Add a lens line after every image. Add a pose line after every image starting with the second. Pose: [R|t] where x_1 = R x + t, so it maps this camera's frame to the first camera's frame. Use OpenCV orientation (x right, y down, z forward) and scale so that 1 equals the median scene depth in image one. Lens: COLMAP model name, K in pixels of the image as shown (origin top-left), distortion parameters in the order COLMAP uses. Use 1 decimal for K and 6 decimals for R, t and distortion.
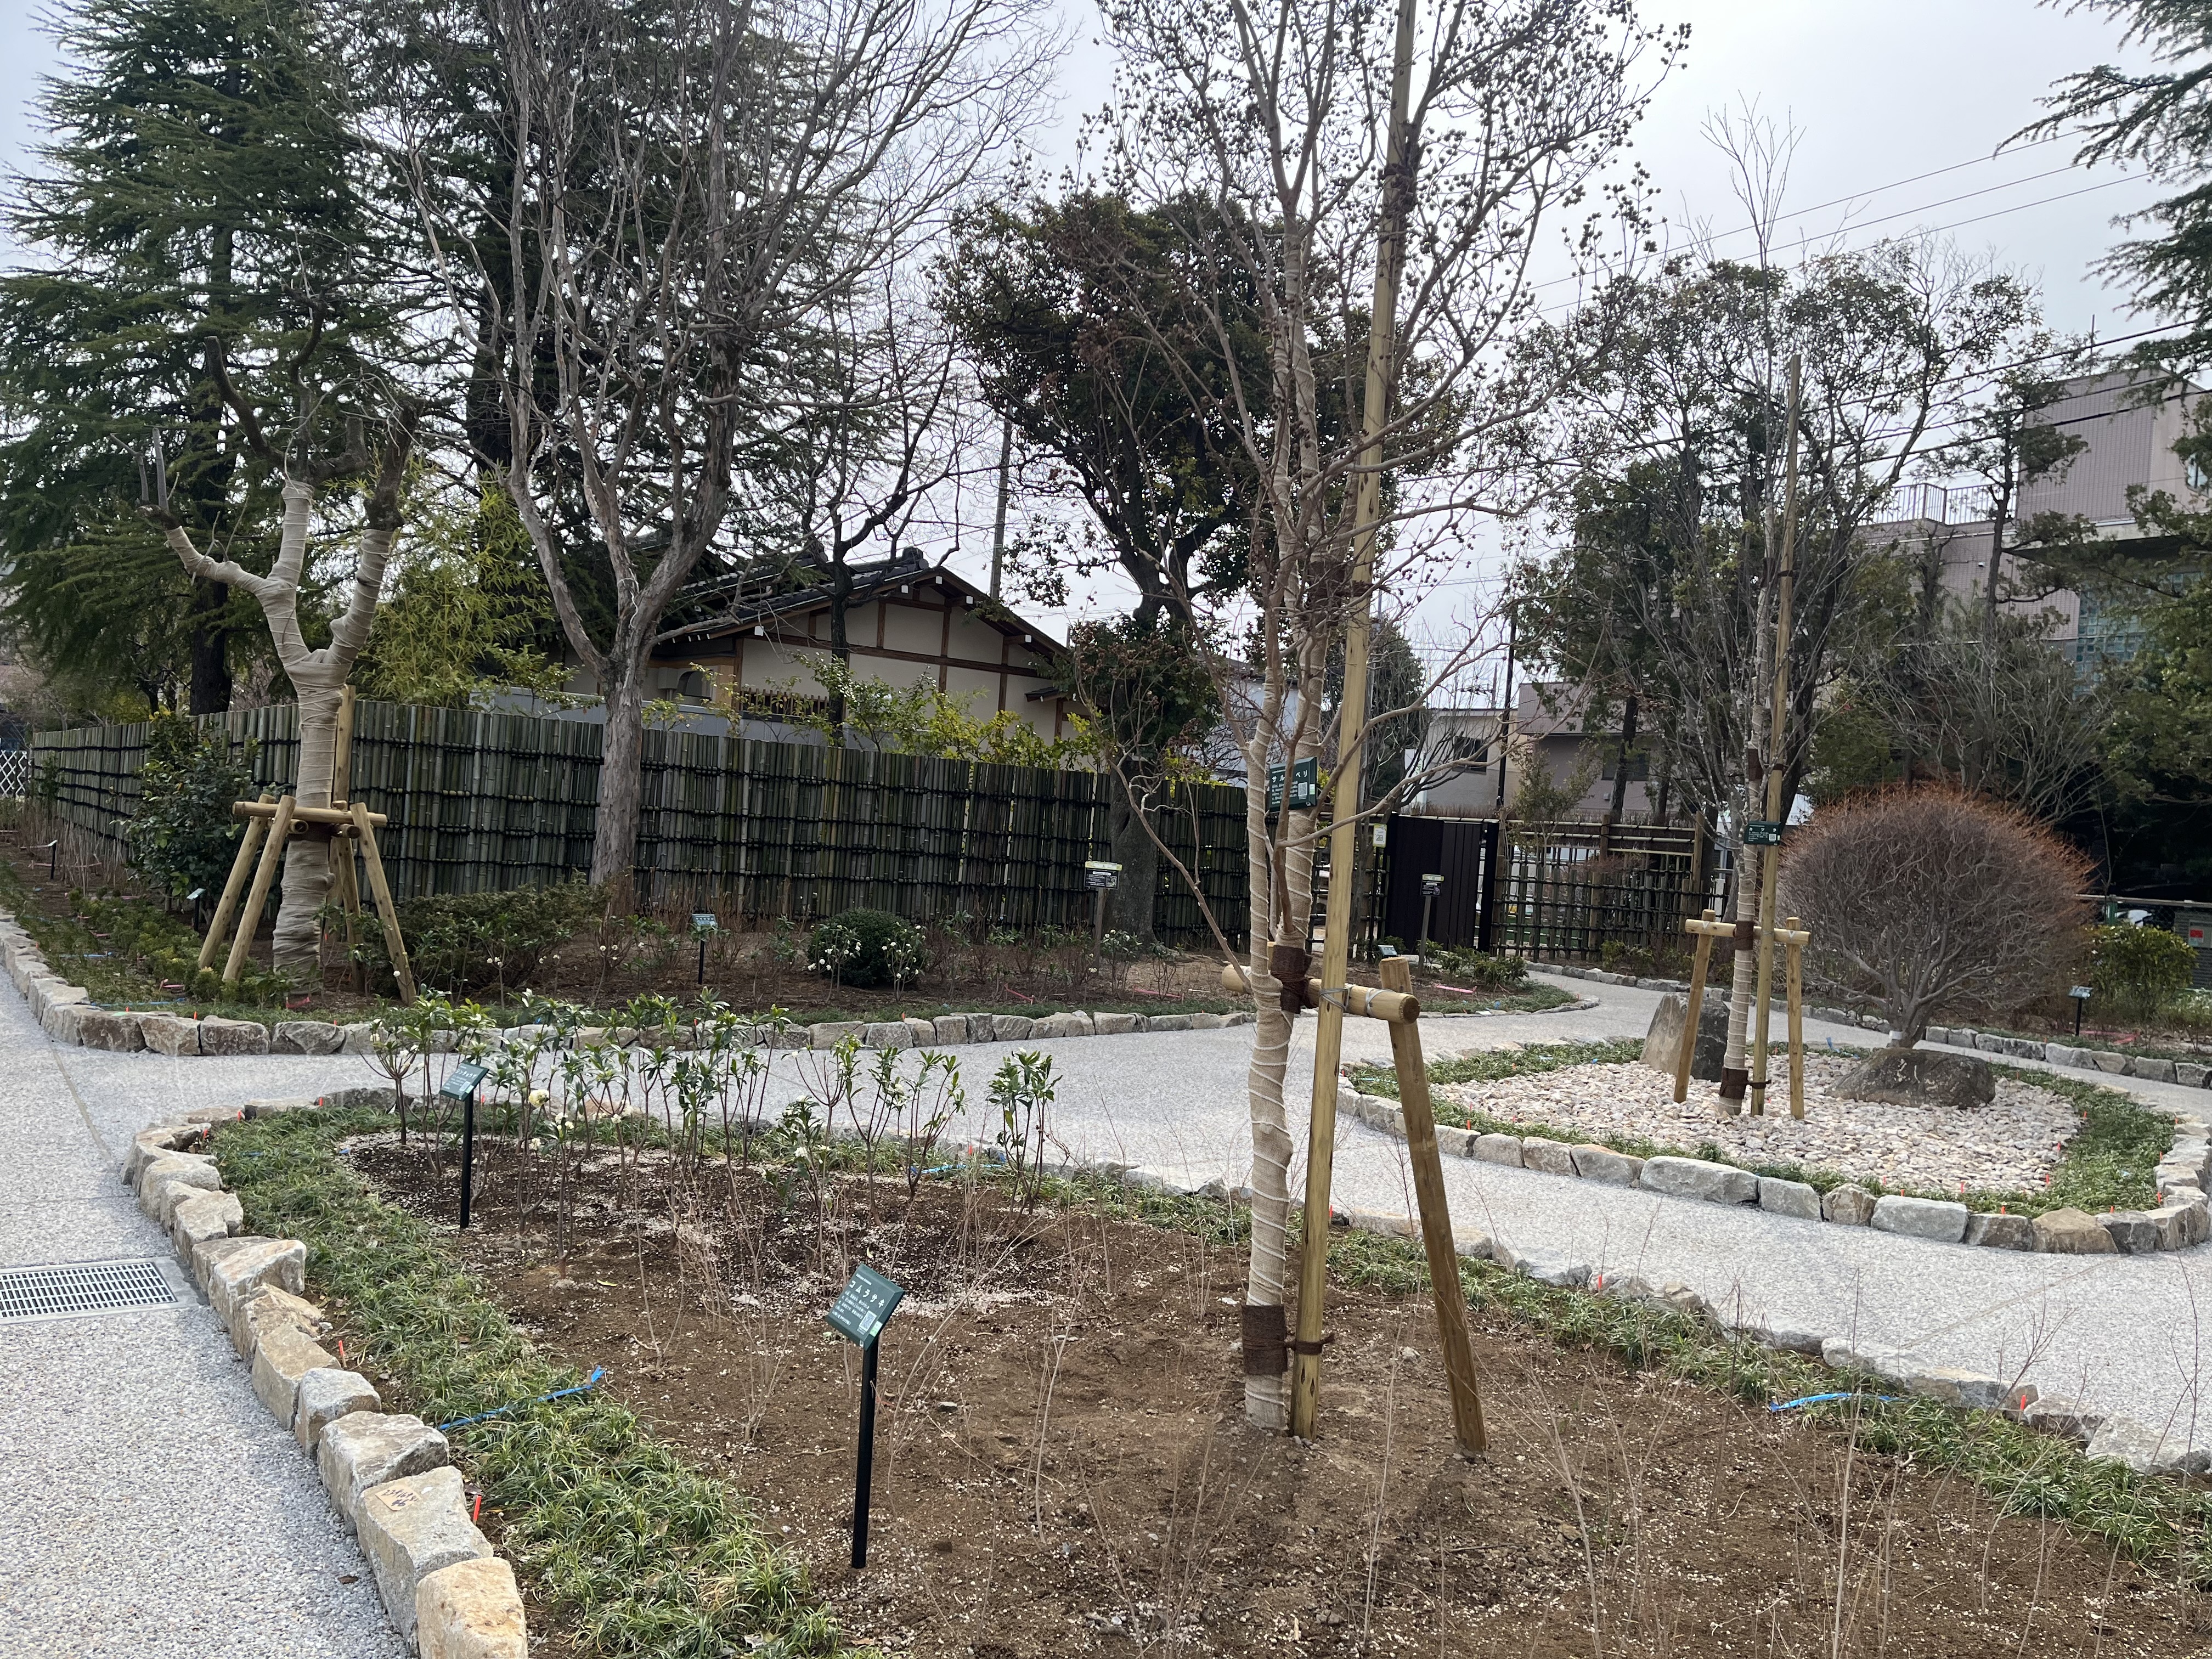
lens RADIAL K [[1497.5, 0, 1106.0], [0, 1497.5, 829.5], [0, 0, 1]] dist [0.037103, -0.079533]
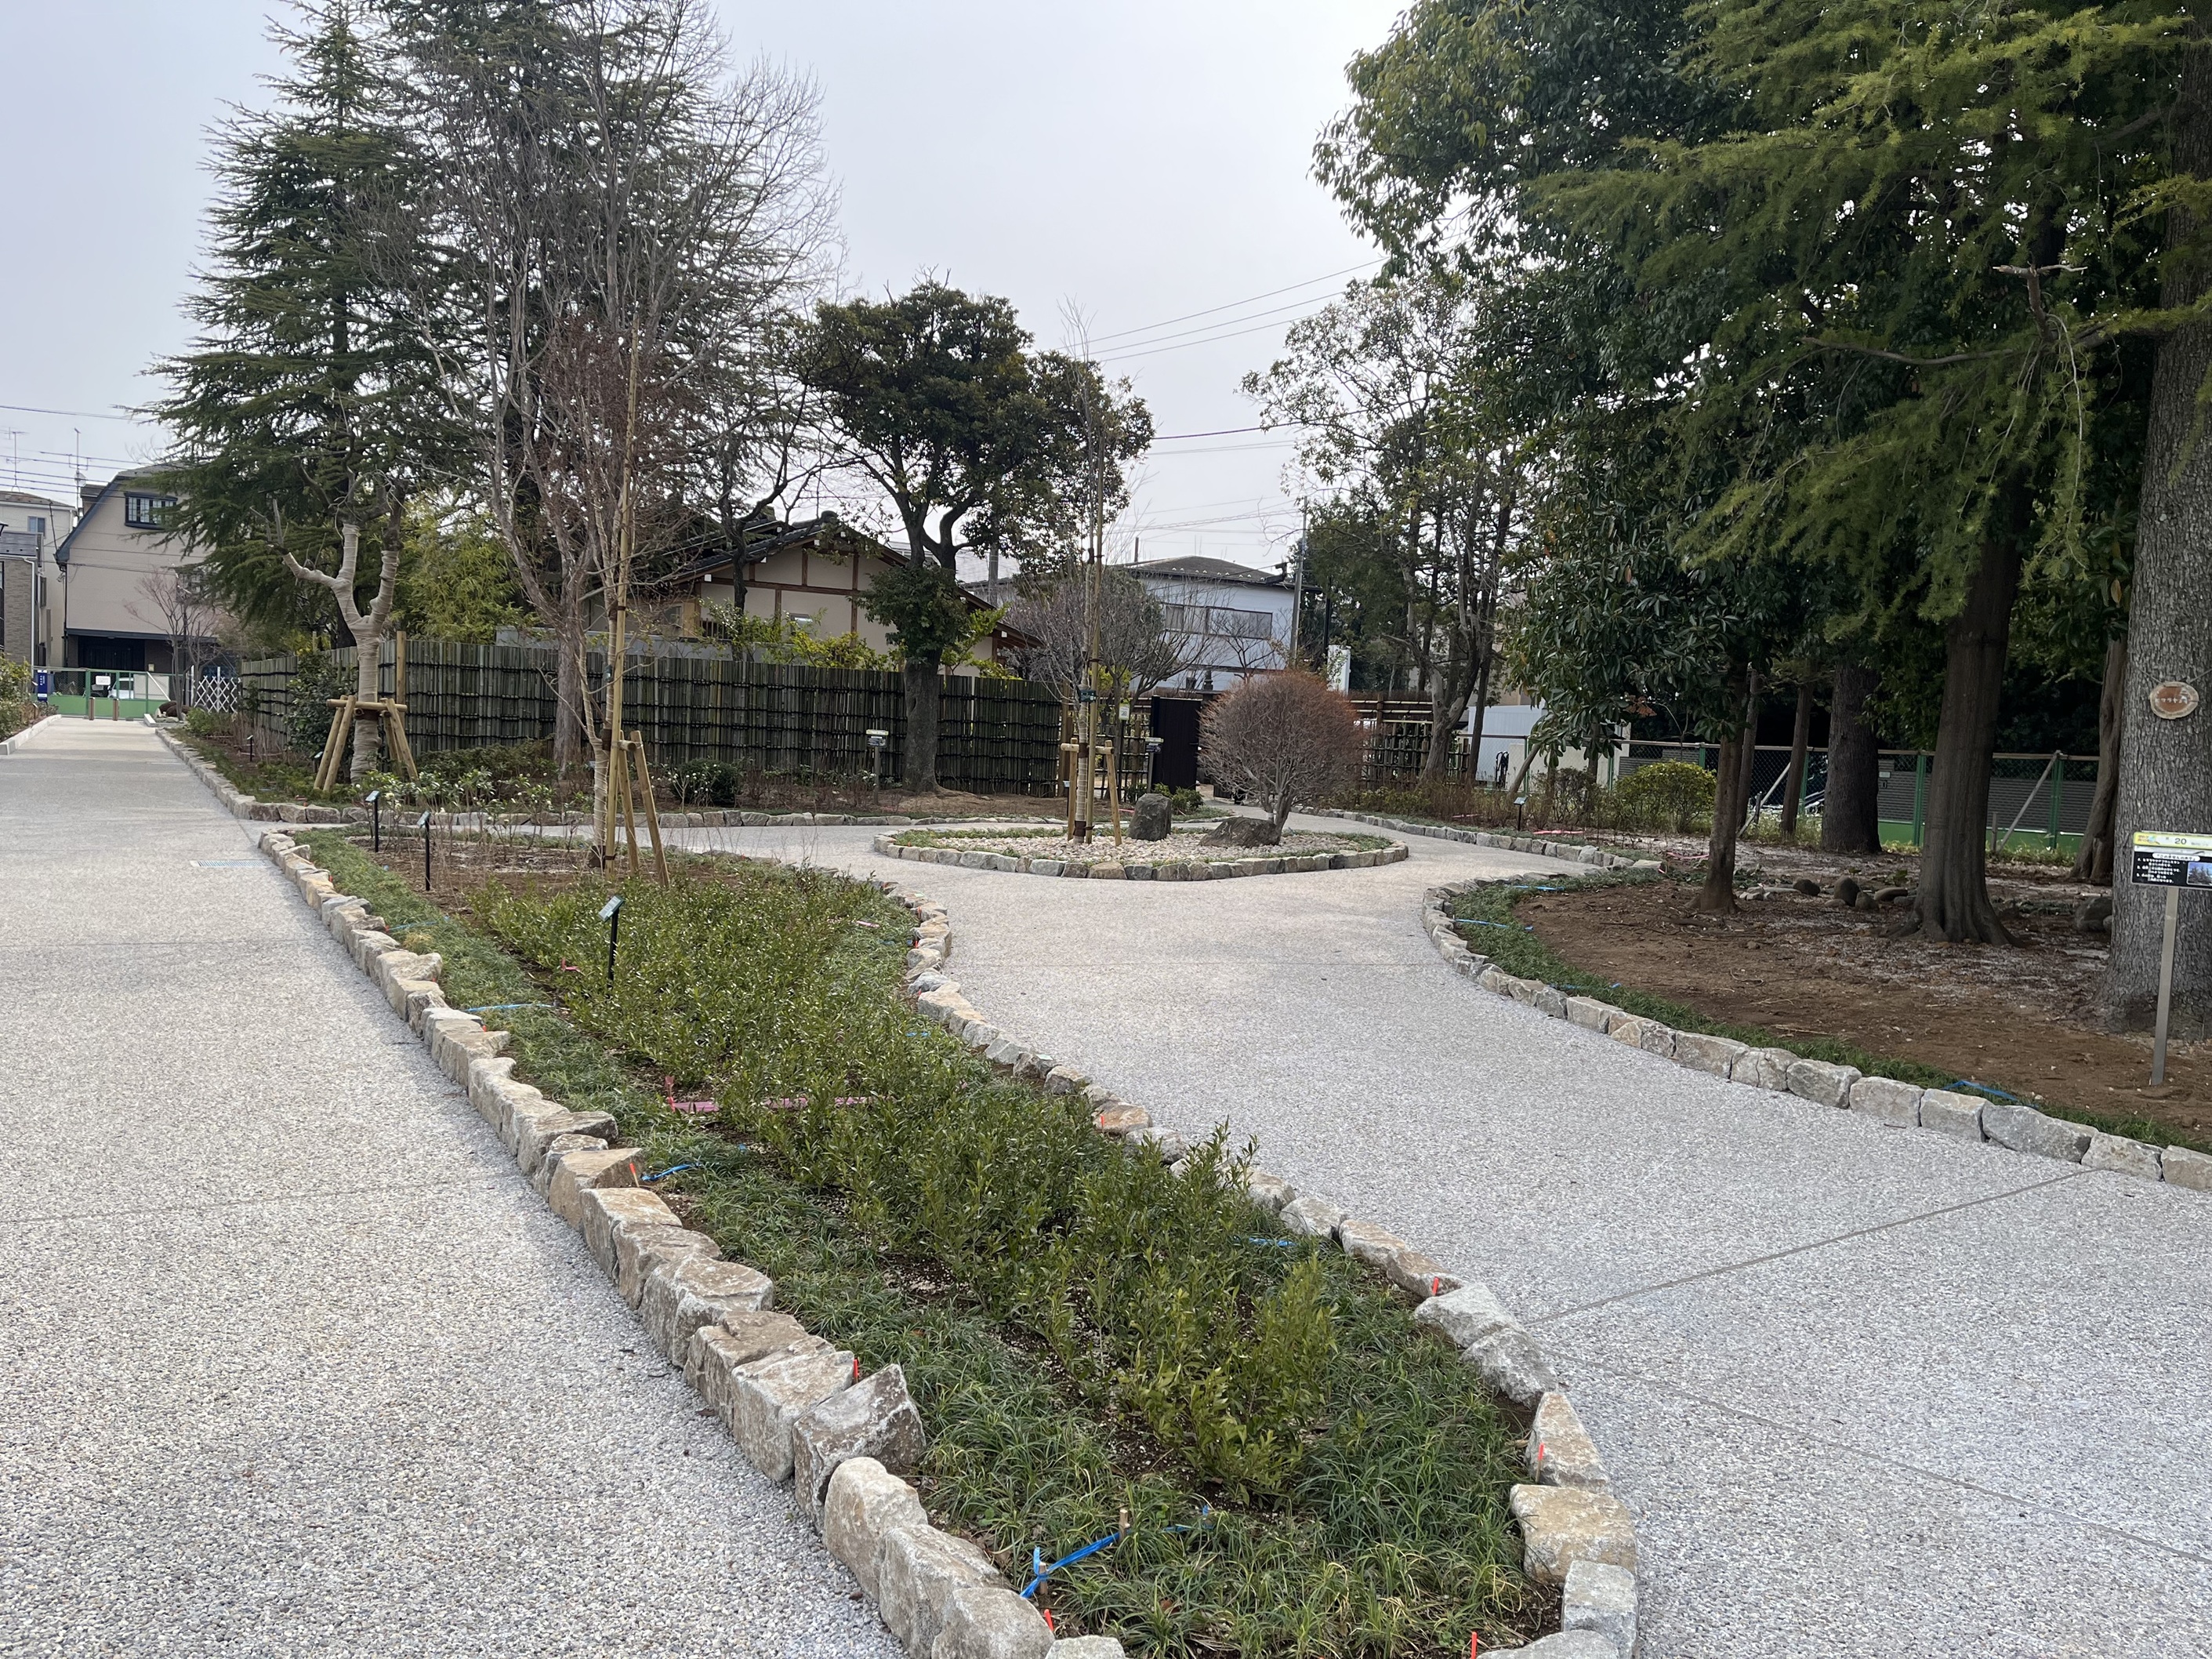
lens RADIAL K [[1497.7, 0, 1106.0], [0, 1497.7, 829.5], [0, 0, 1]] dist [0.037103, -0.079533]
pose [[0.993681, -0.015191, -0.111209, 0.375075], [0.022422, 0.997694, 0.064063, 0.028466], [0.109979, -0.066152, 0.991730, -0.483936]]
